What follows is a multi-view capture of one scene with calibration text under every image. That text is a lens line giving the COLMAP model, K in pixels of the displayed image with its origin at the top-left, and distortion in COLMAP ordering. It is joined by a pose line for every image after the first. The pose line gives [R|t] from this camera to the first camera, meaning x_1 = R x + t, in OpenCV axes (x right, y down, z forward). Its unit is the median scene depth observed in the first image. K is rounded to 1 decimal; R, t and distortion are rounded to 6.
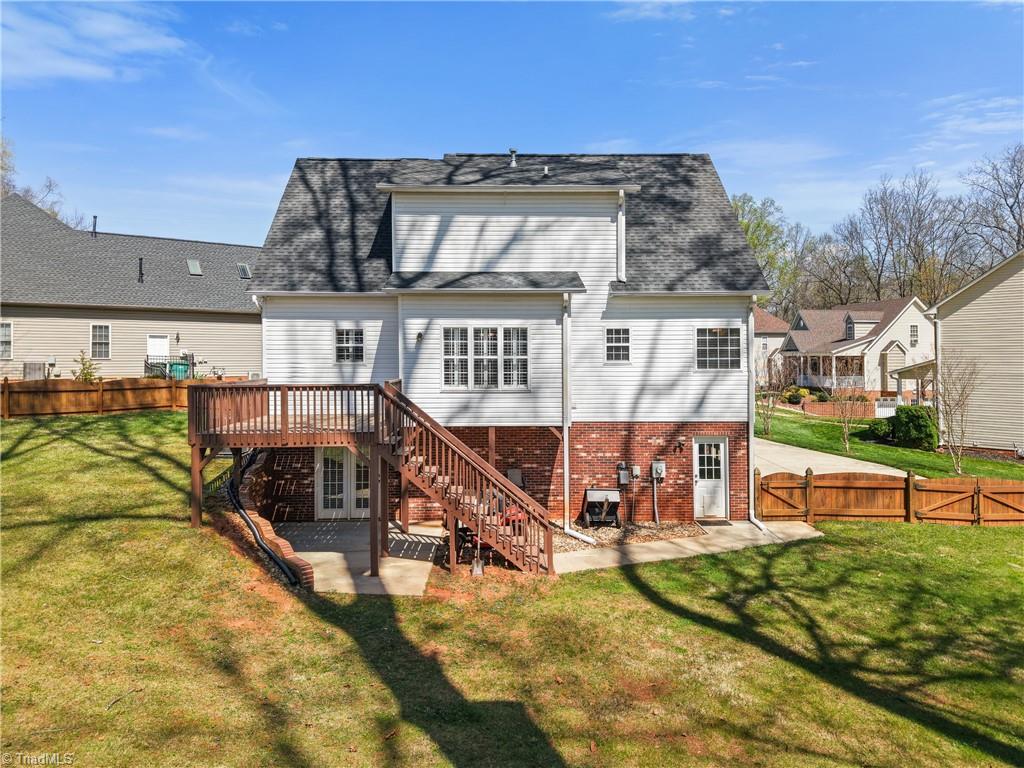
lens RADIAL K [[721.9, 0, 509.7], [0, 721.9, 348.4], [0, 0, 1]] dist [-0.002680, -0.003299]
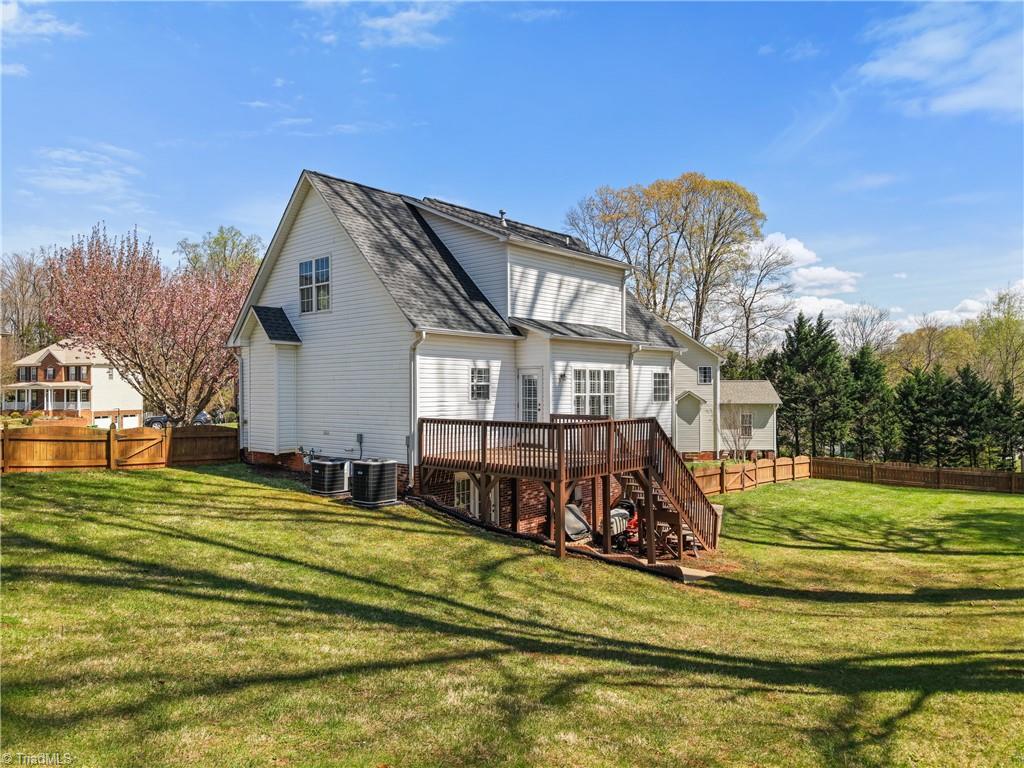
lens RADIAL K [[710.5, 0, 512.0], [0, 710.5, 384.0], [0, 0, 1]] dist [-0.000327, -0.001420]
pose [[0.672698, 0.004564, 0.739904, -0.952832], [-0.006190, 0.999981, -0.000541, -0.003438], [-0.739892, -0.004216, 0.672713, 0.275628]]
